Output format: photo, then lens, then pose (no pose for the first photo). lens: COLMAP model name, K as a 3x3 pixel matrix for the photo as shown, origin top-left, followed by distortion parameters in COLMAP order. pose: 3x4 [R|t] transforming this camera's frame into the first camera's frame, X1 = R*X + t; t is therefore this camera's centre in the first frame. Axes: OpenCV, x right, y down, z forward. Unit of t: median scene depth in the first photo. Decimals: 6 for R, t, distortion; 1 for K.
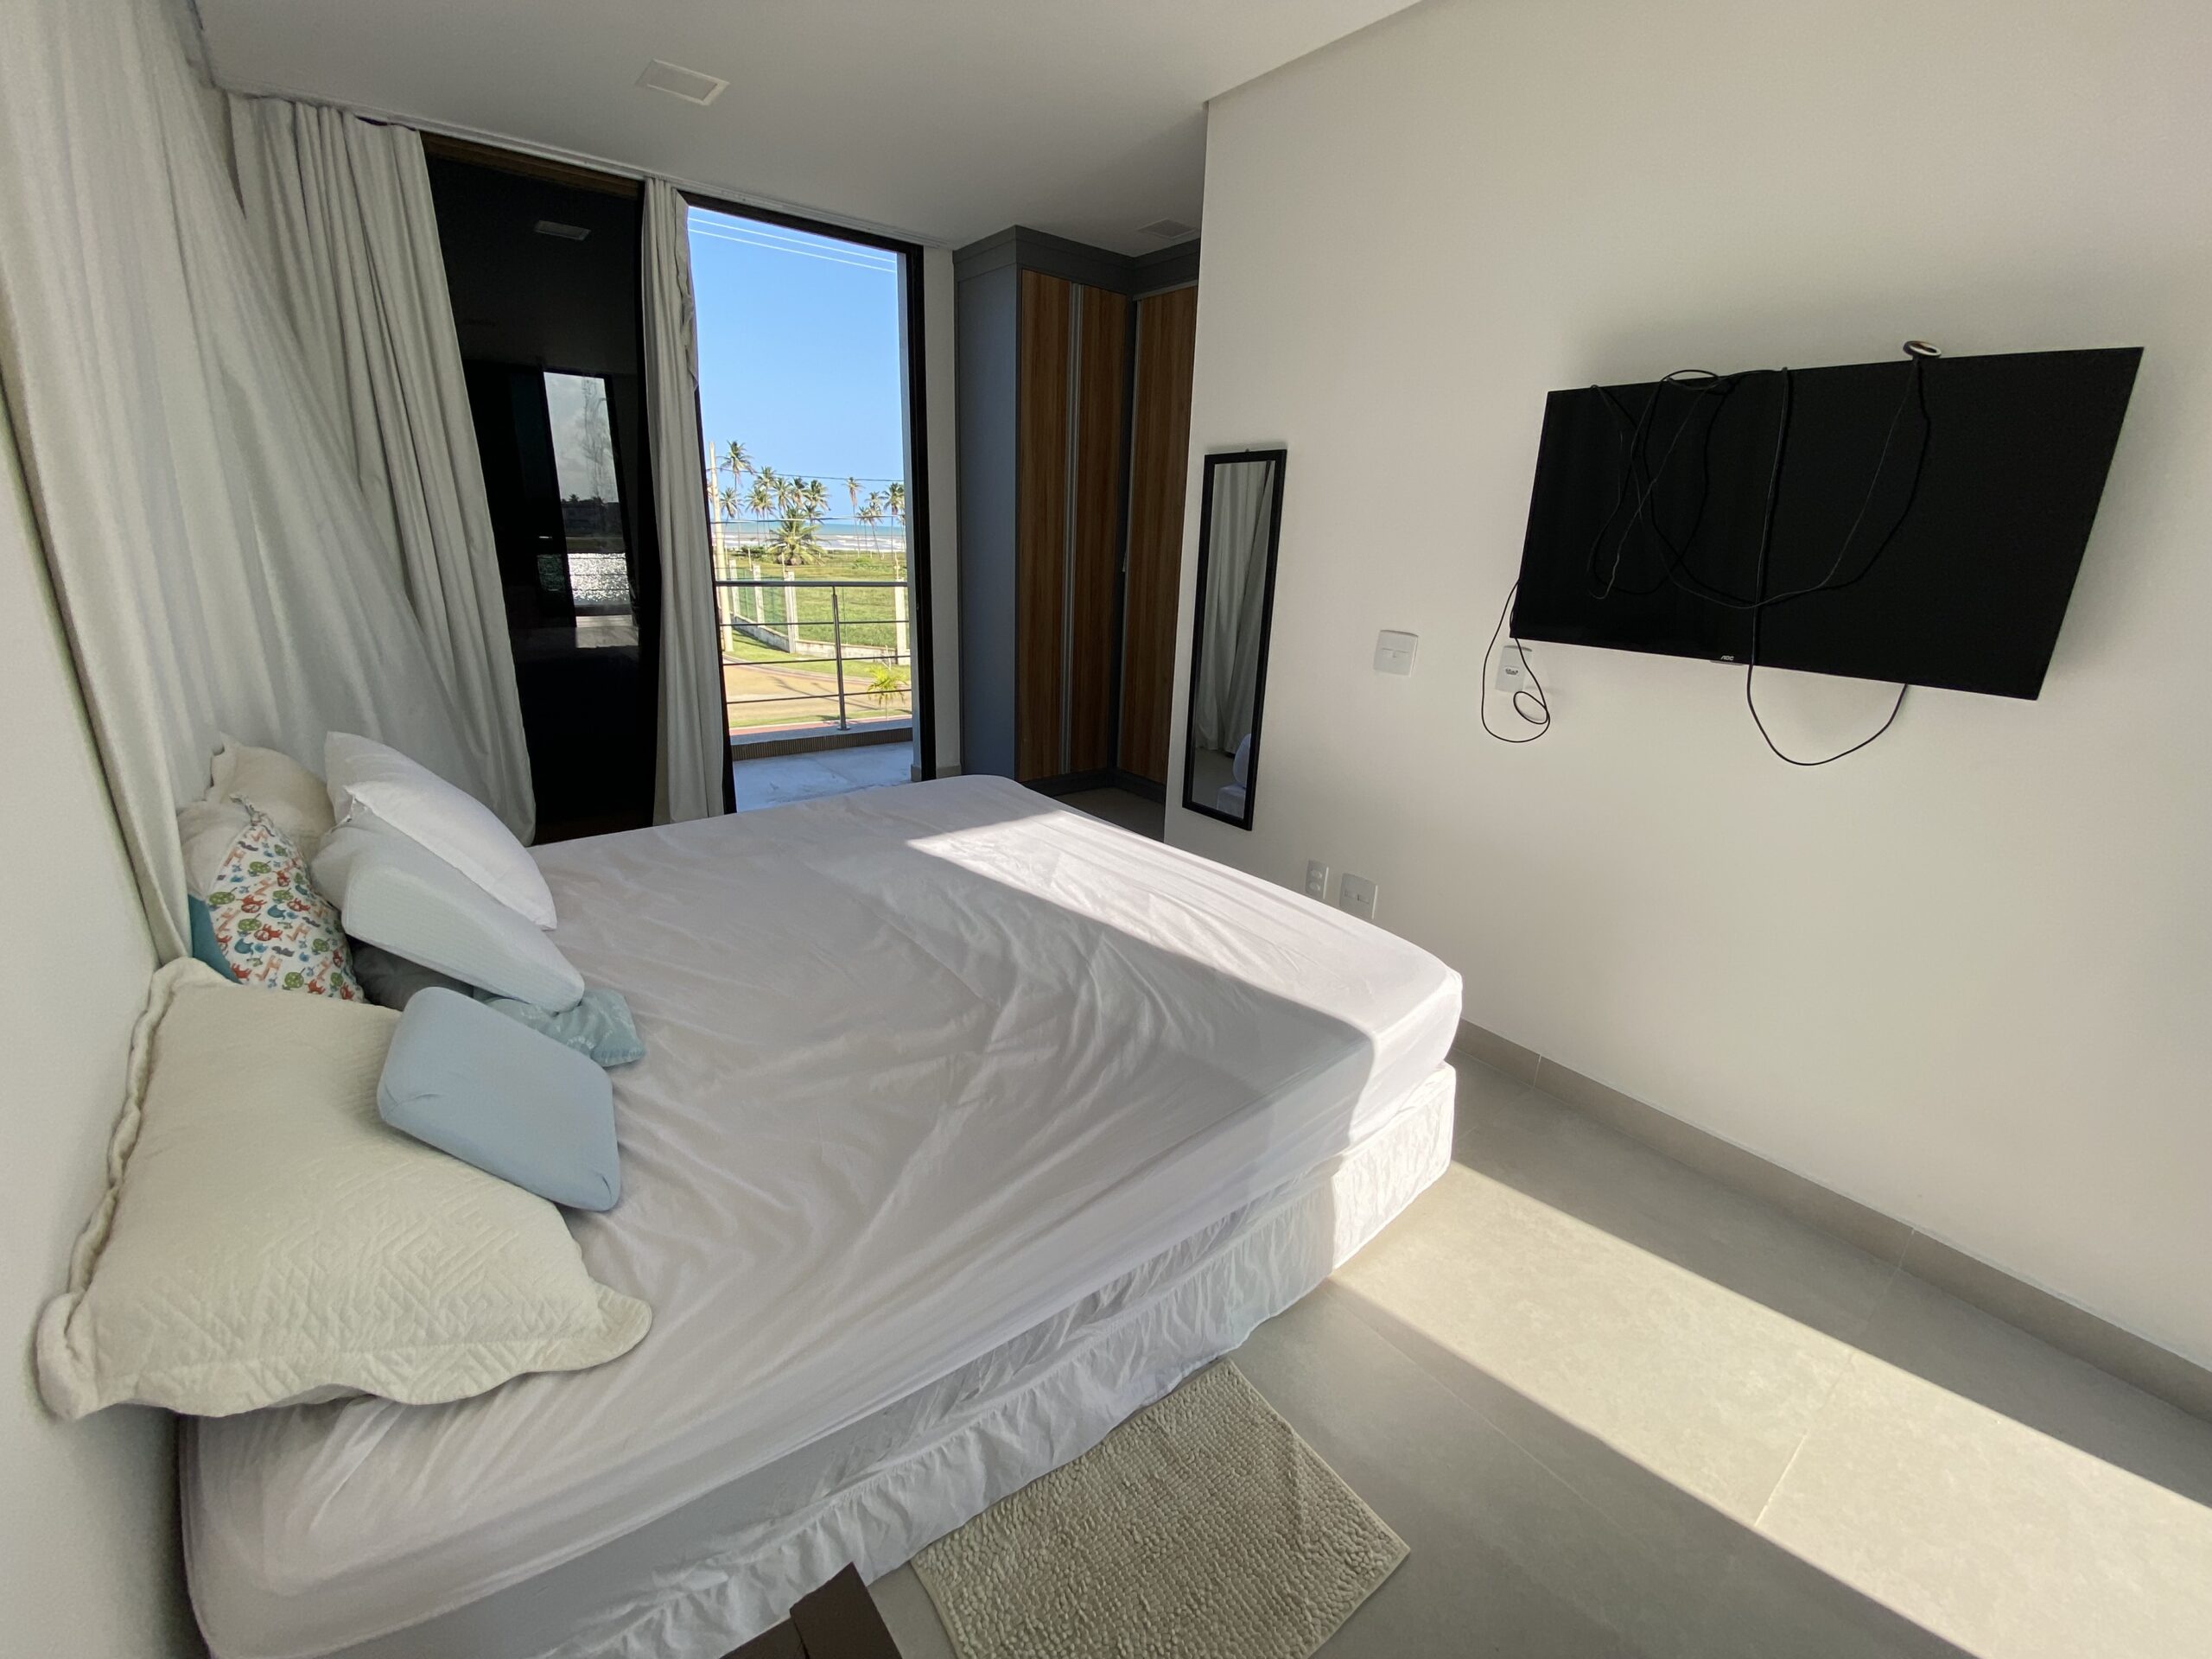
lens RADIAL K [[898.7, 0, 1106.0], [0, 898.7, 829.5], [0, 0, 1]] dist [0.001514, -0.012776]
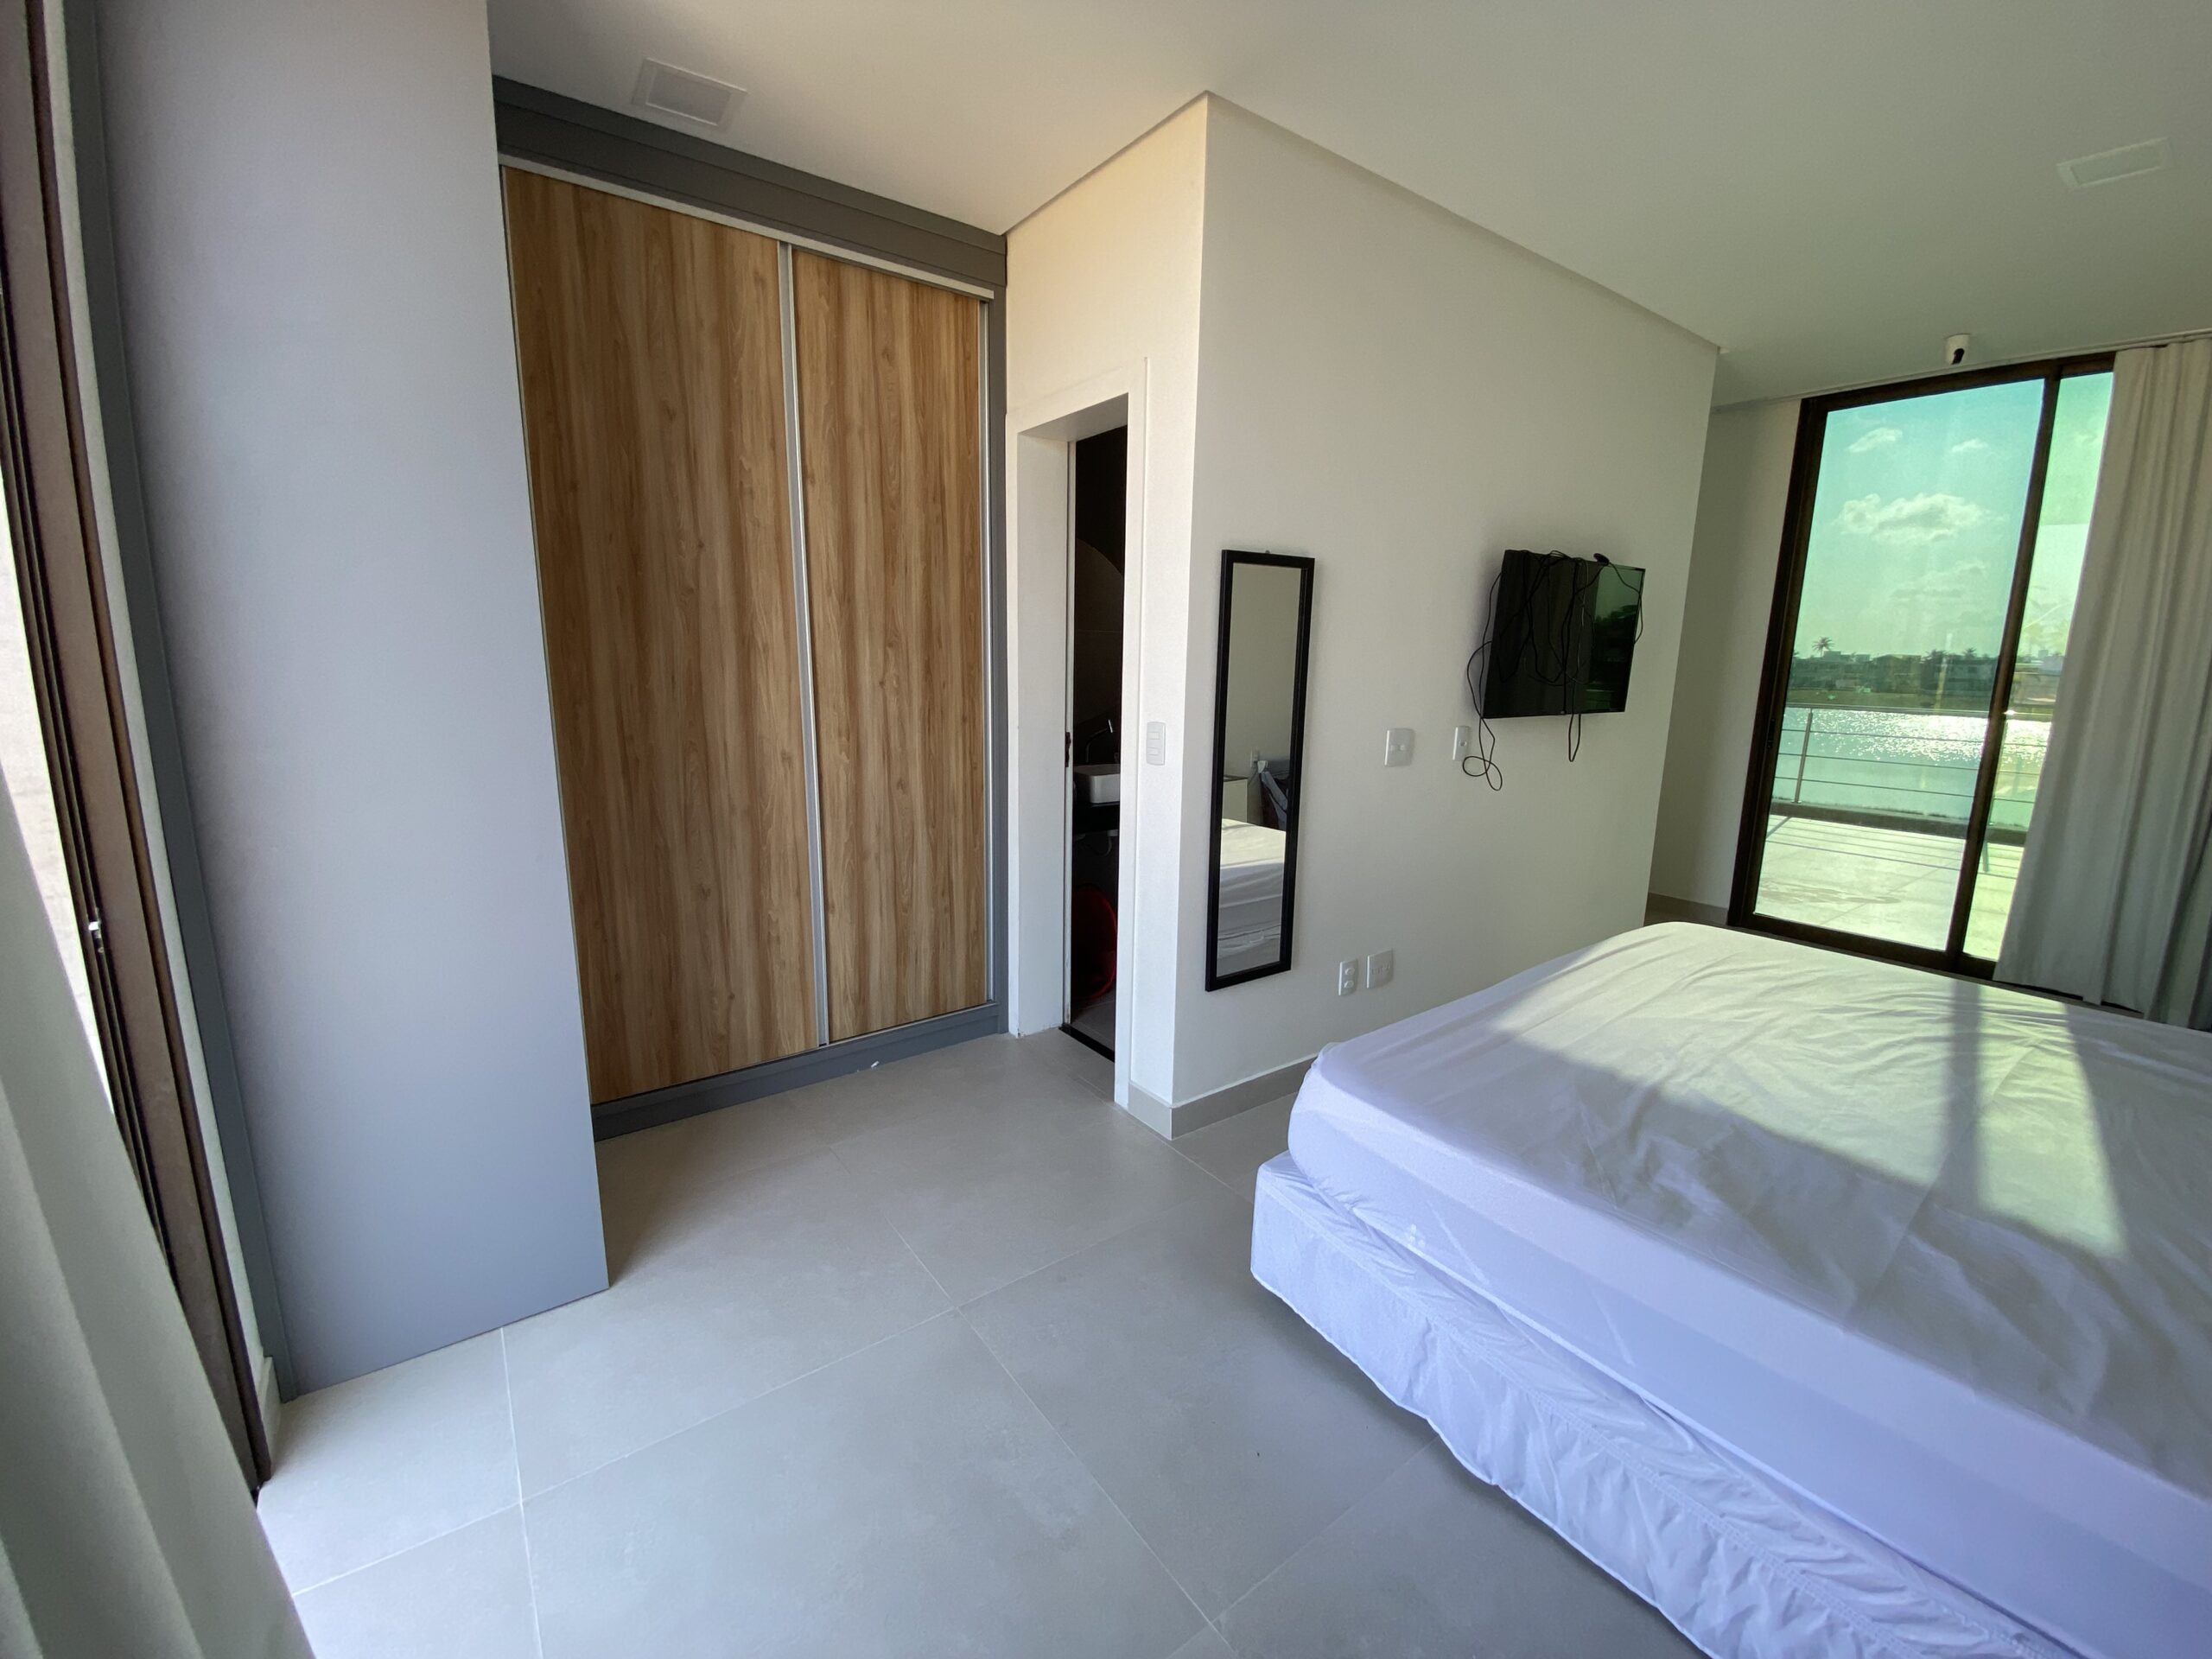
lens RADIAL K [[880.1, 0, 1099.3], [0, 880.1, 833.0], [0, 0, 1]] dist [-0.000103, -0.013427]
pose [[0.053684, -0.241139, 0.969005, -0.096597], [0.297775, 0.930118, 0.214965, -0.053635], [-0.953126, 0.277005, 0.121738, 0.150121]]
